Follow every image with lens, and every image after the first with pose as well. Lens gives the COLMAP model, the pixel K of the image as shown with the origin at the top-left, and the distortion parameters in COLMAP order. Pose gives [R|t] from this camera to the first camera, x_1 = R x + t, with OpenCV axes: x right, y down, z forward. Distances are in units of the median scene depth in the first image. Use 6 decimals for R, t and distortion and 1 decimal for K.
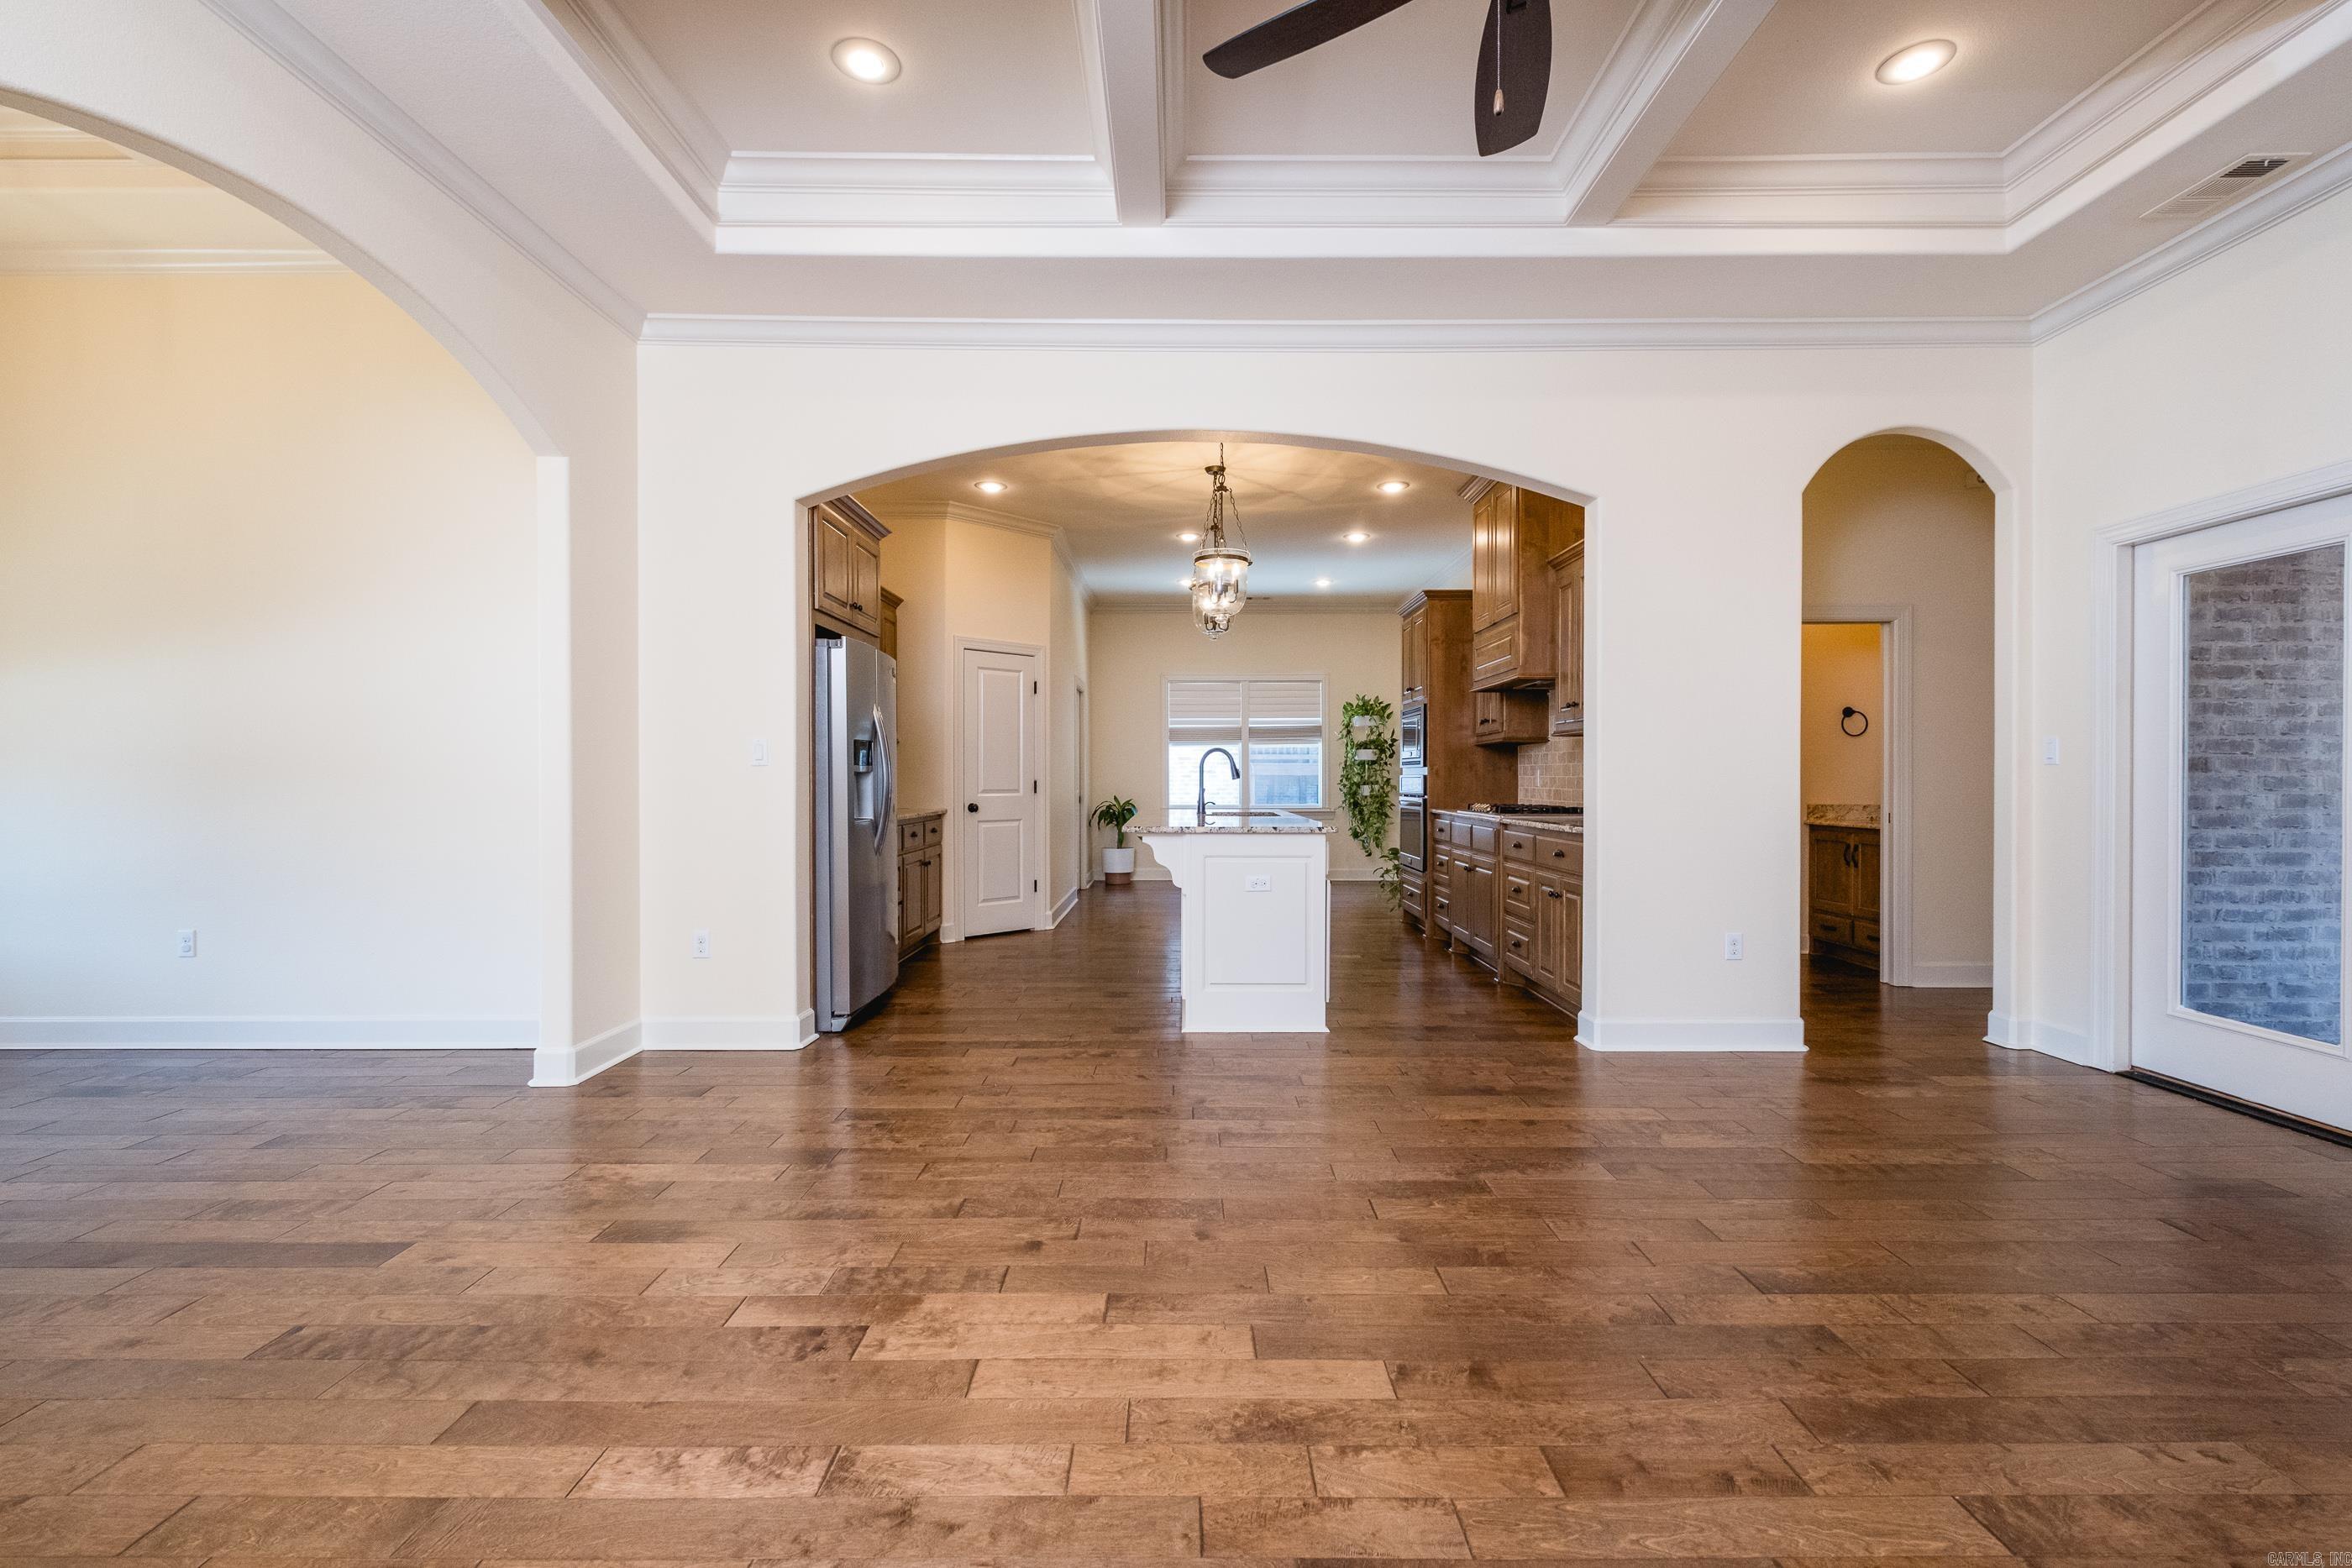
lens RADIAL K [[1027.5, 0, 1210.1], [0, 1027.5, 784.8], [0, 0, 1]] dist [0.008246, -0.003807]
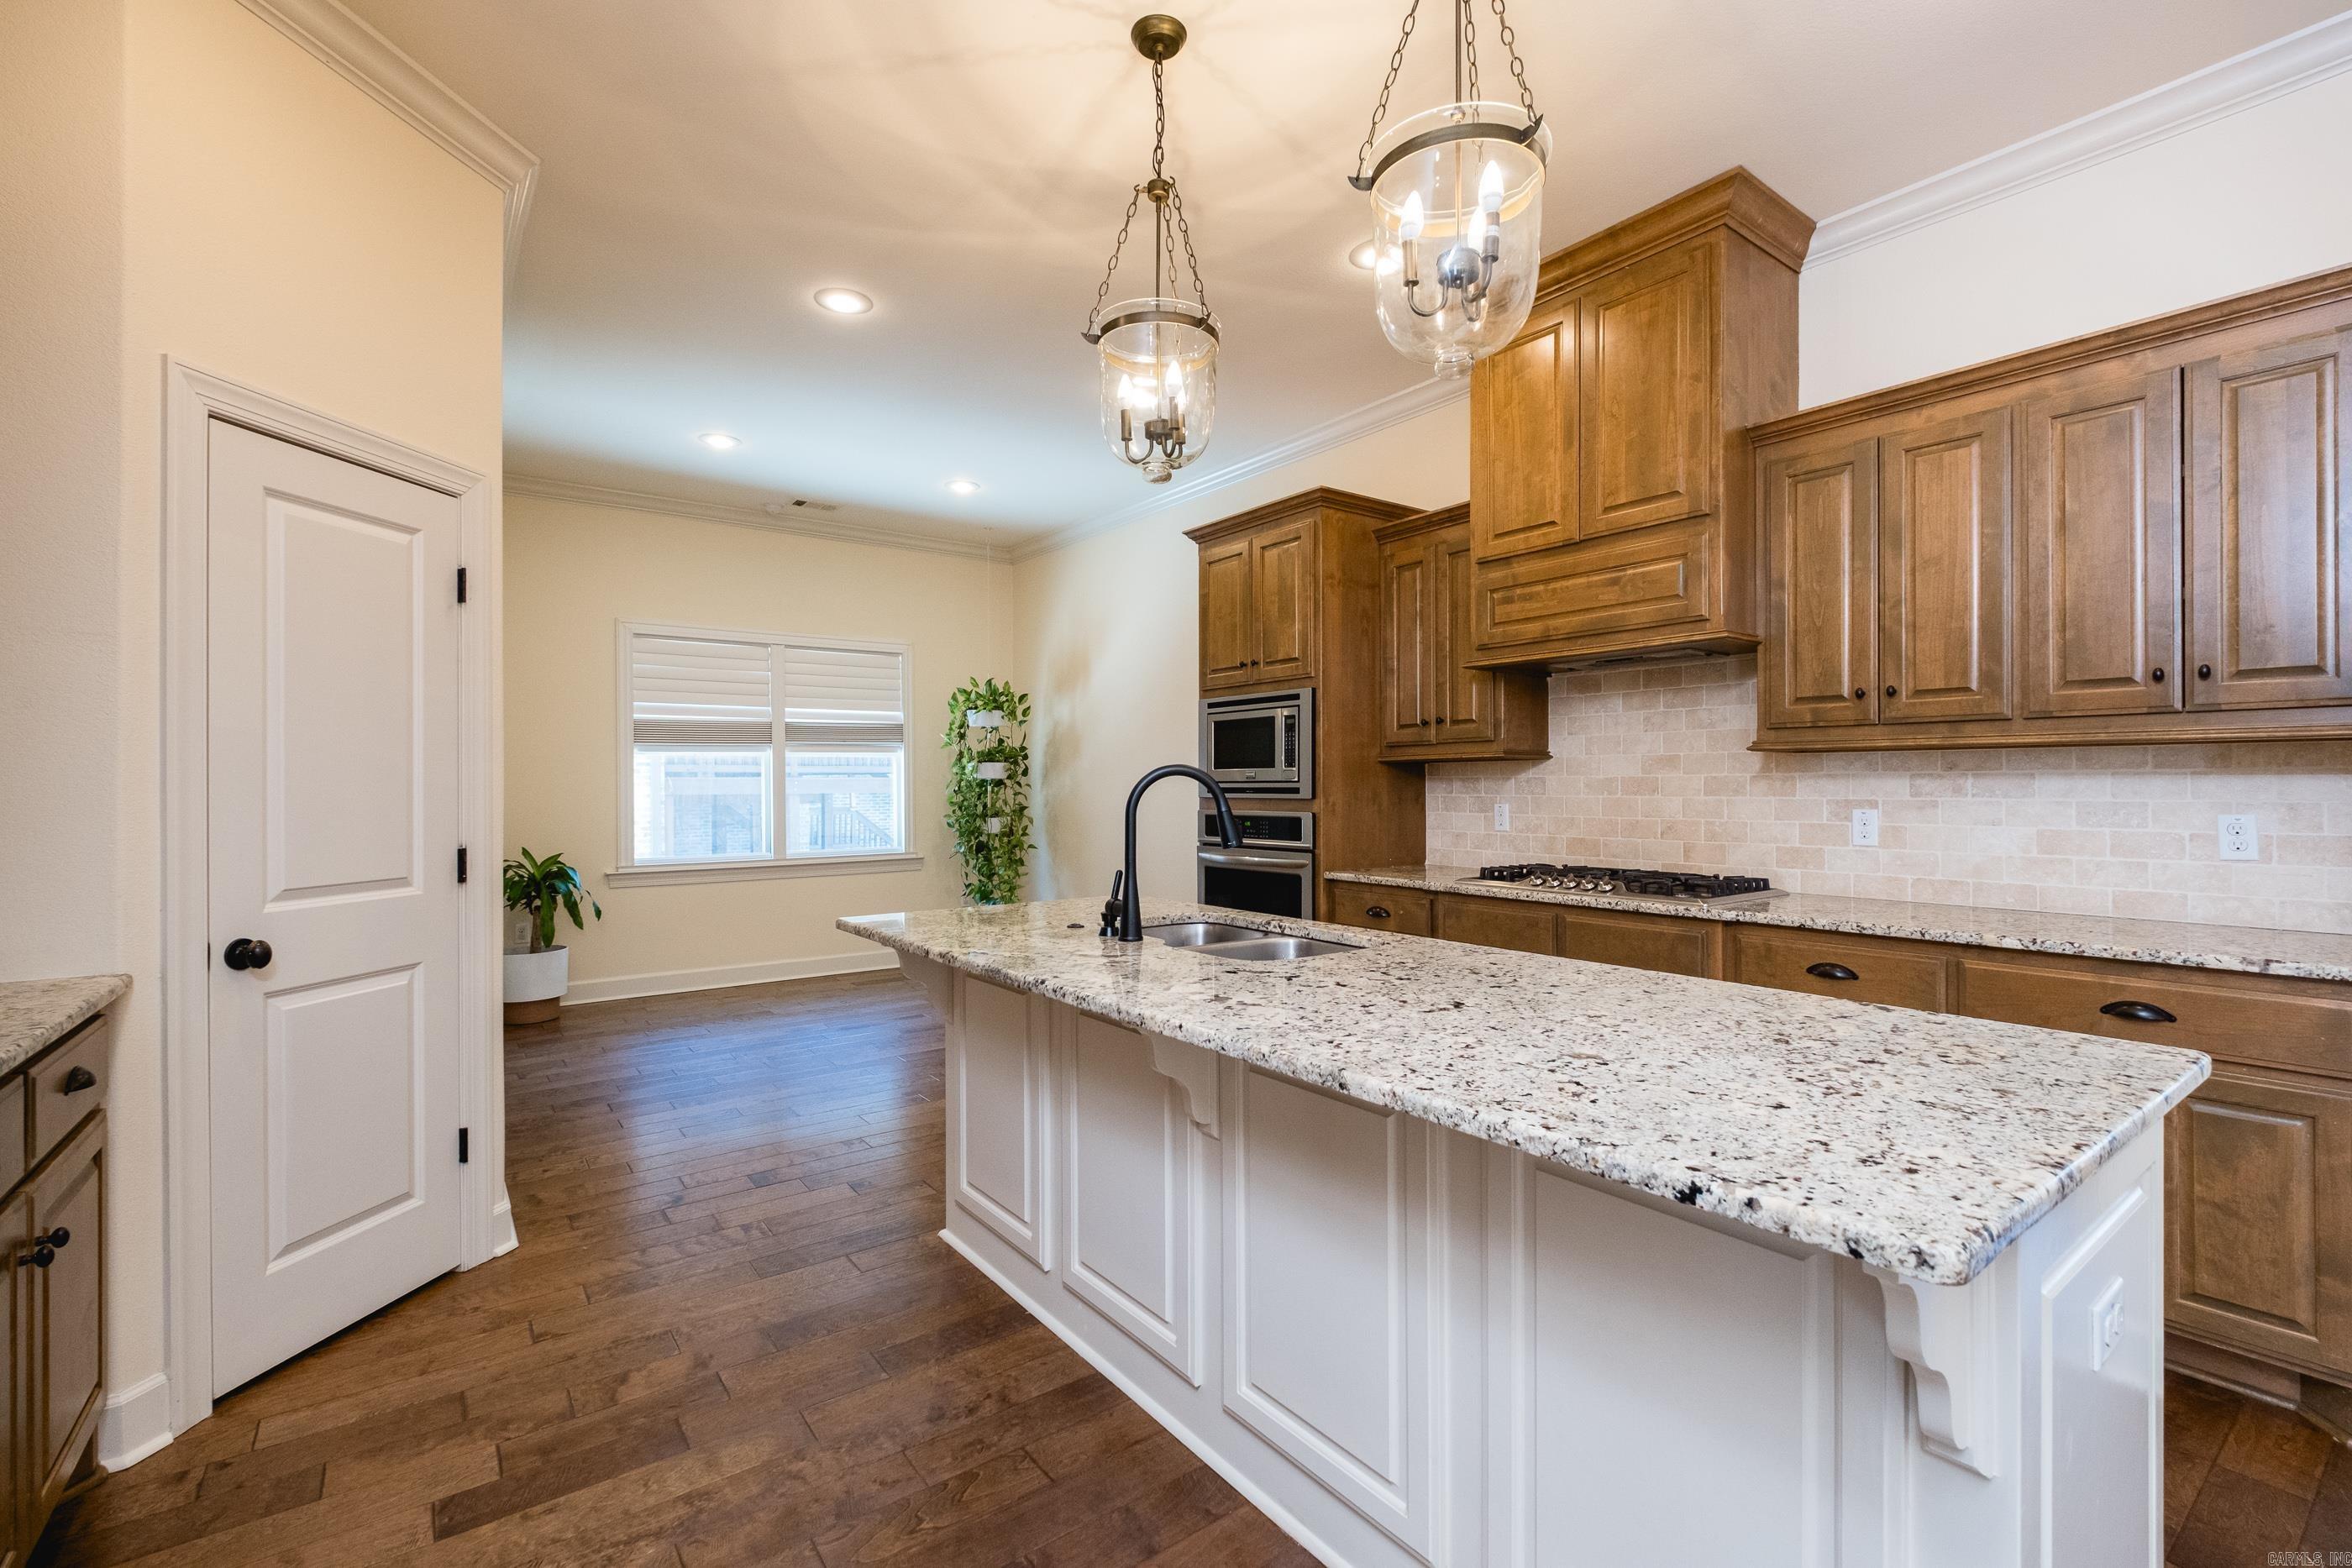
lens RADIAL K [[1027.5, 0, 1184.9], [0, 1027.5, 781.6], [0, 0, 1]] dist [0.008246, -0.003807]
pose [[0.818139, -0.000314, 0.575021, -0.205849], [0.007225, 0.999927, -0.009735, -0.026066], [-0.574975, 0.012119, 0.818081, 0.681800]]
